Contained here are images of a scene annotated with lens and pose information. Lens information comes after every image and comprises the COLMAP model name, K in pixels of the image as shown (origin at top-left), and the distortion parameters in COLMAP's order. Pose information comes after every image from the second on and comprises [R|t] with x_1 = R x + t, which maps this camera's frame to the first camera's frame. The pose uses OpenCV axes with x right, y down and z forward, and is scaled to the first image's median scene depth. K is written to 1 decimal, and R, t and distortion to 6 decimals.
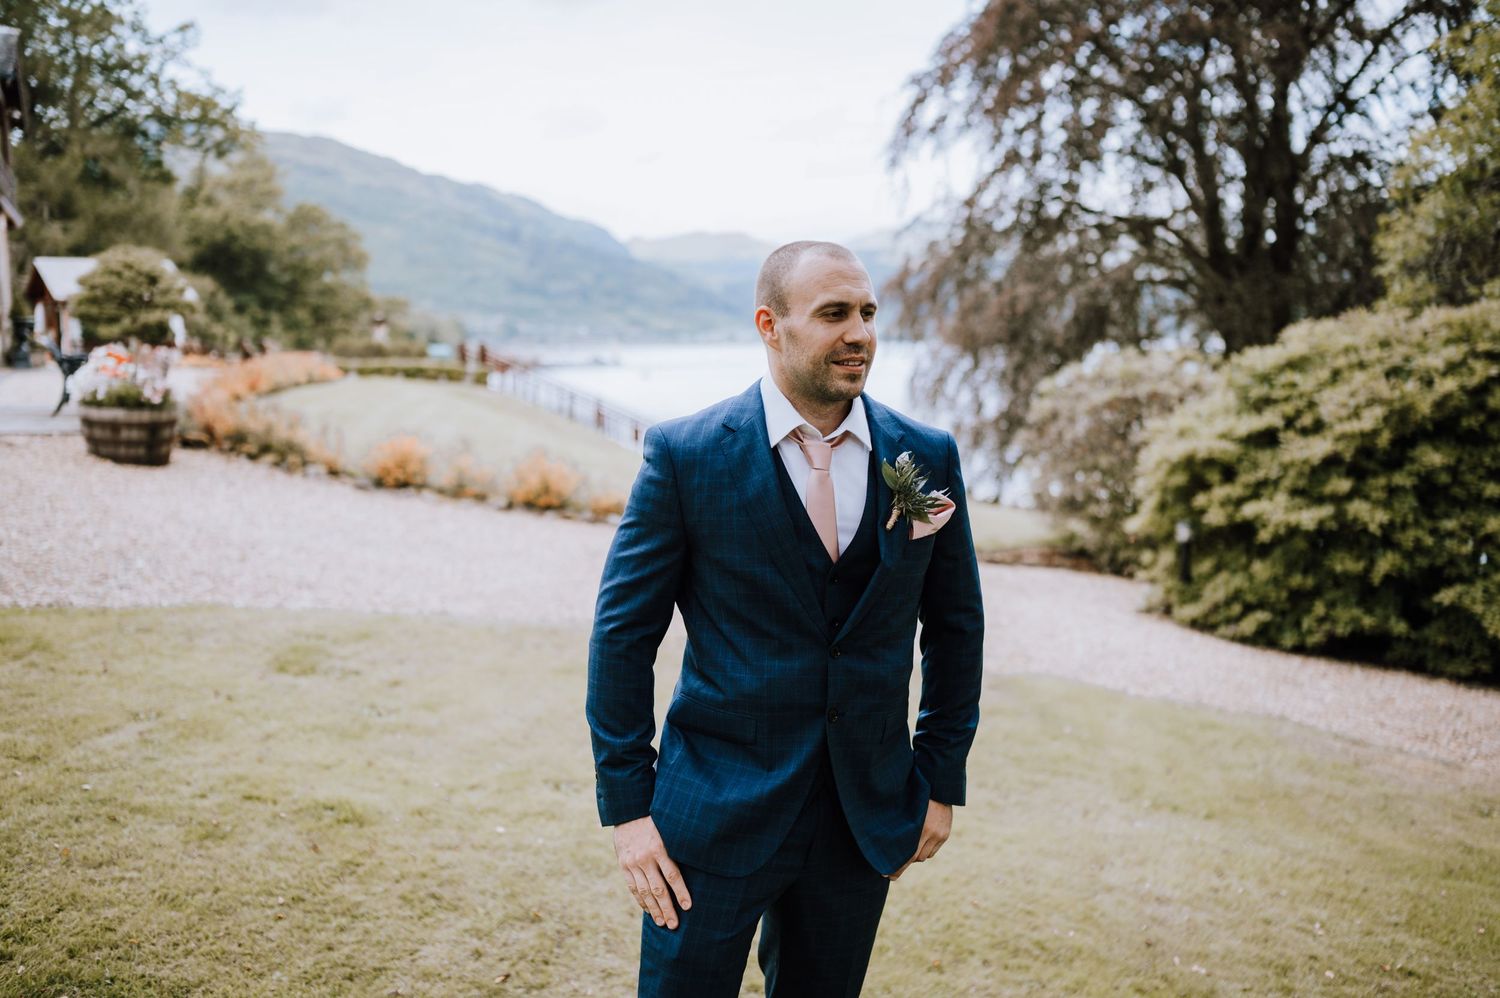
lens RADIAL K [[1417.3, 0, 749.8], [0, 1417.3, 504.7], [0, 0, 1]] dist [-0.004834, 0.013488]
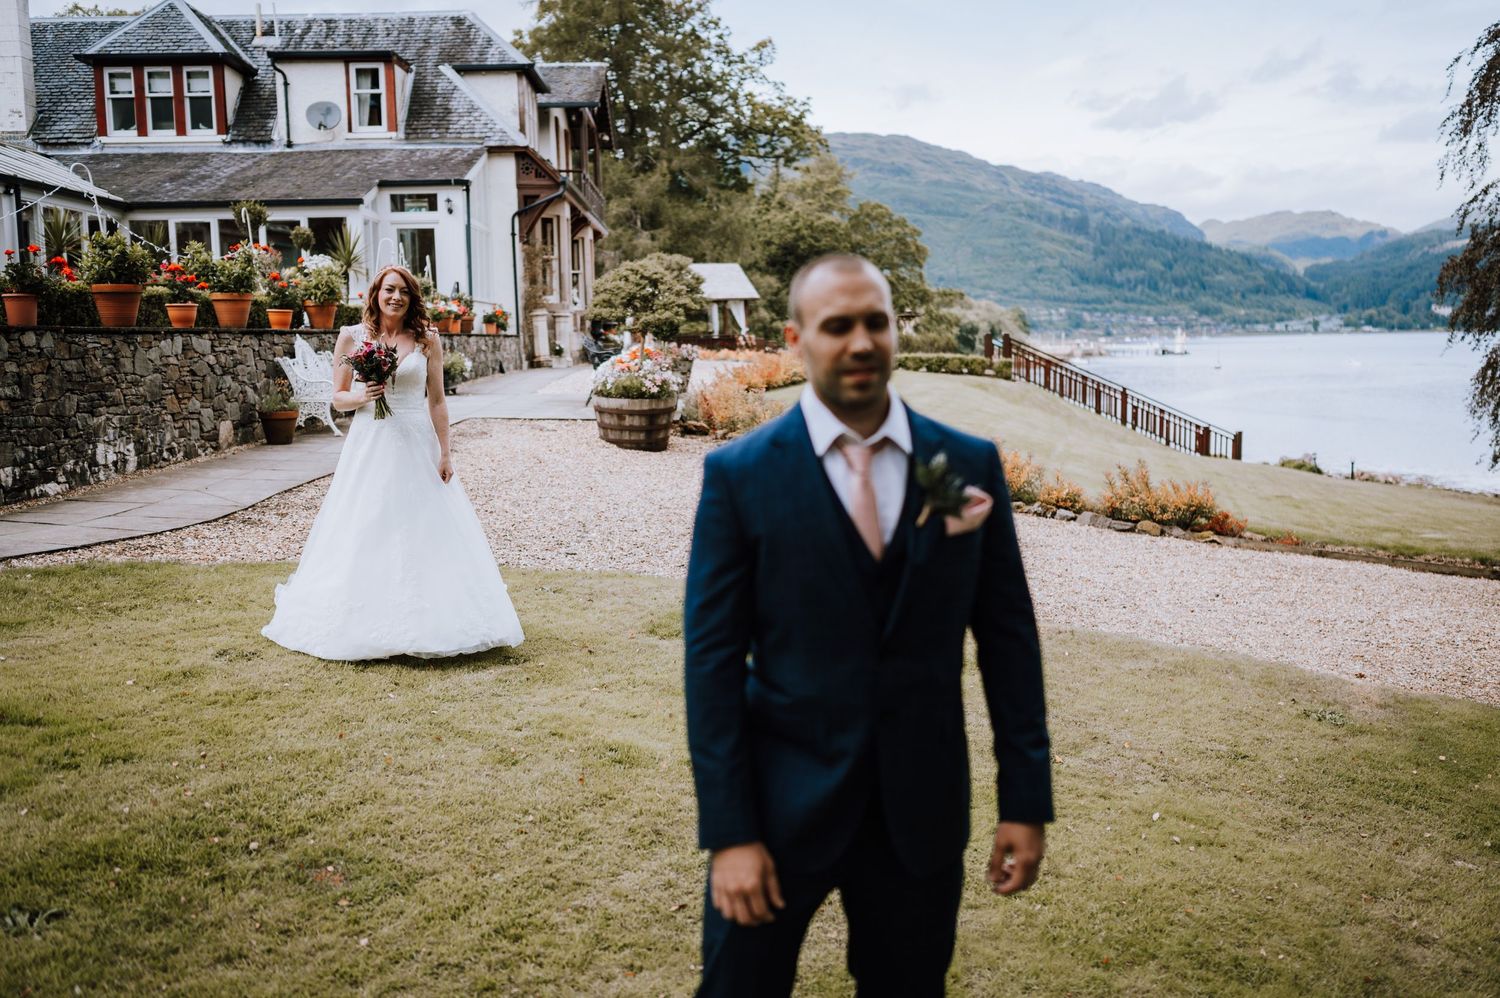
lens RADIAL K [[1431.2, 0, 747.3], [0, 1431.2, 465.0], [0, 0, 1]] dist [-0.001072, 0.010039]
pose [[0.924276, 0.022585, -0.381055, 0.102633], [-0.031284, 0.999372, -0.016650, 0.001099], [0.380440, 0.027310, 0.924402, -0.010461]]
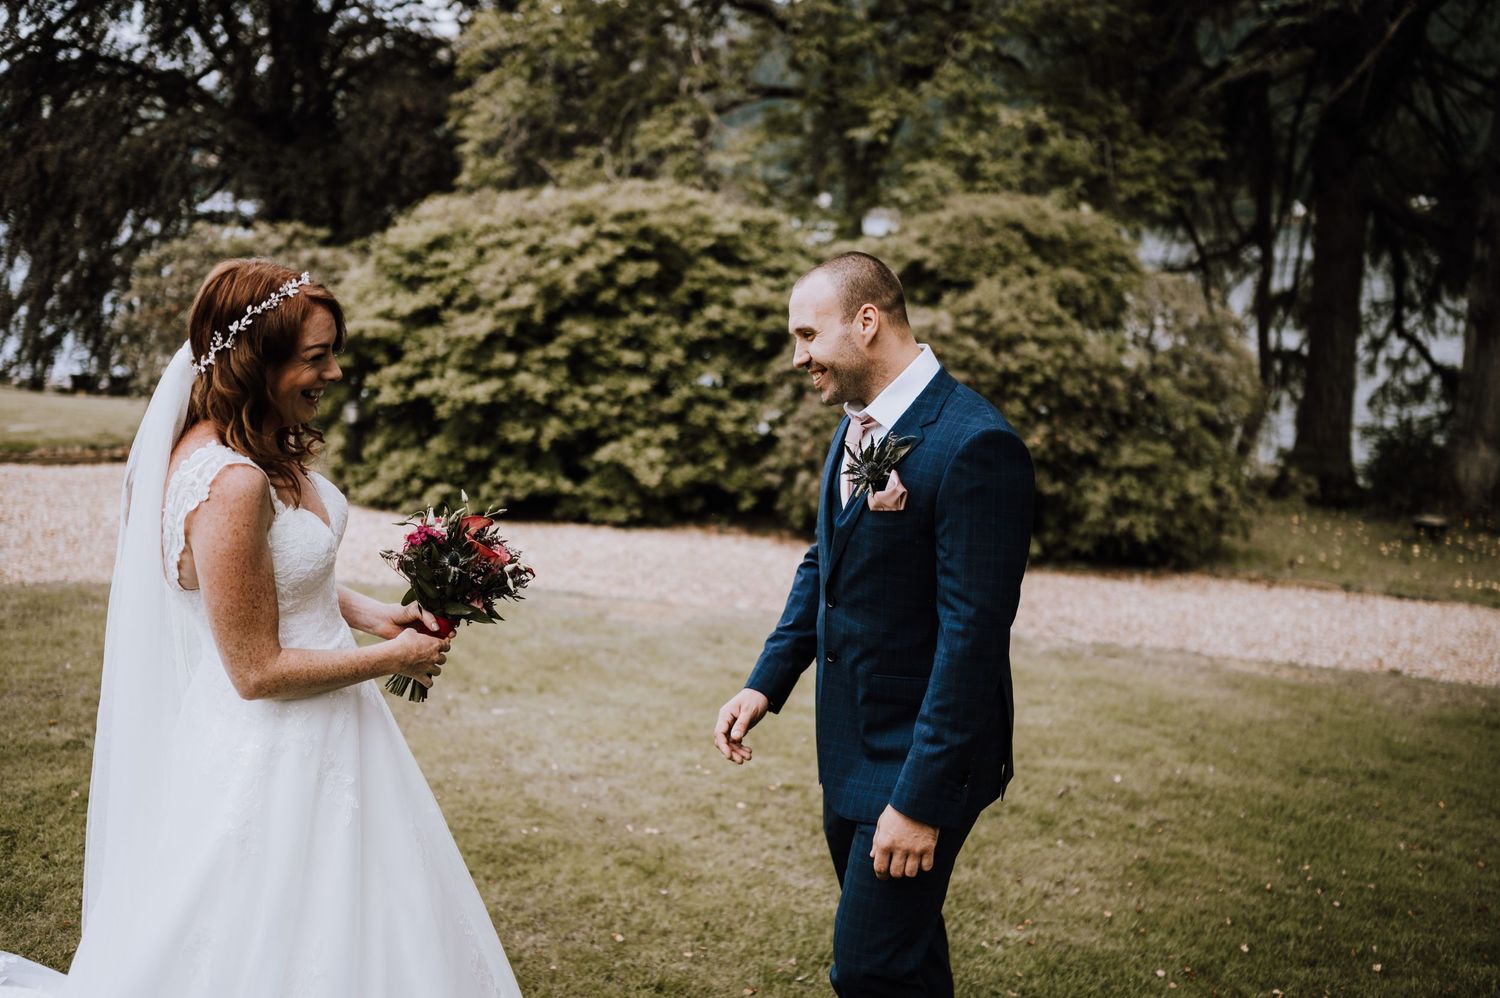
lens RADIAL K [[1421.4, 0, 750.0], [0, 1421.4, 499.0], [0, 0, 1]] dist [-0.004489, 0.014485]
pose [[0.778447, -0.115758, 0.616945, -0.105044], [0.058595, 0.991958, 0.112189, -0.017512], [-0.624970, -0.051183, 0.778969, 0.042367]]
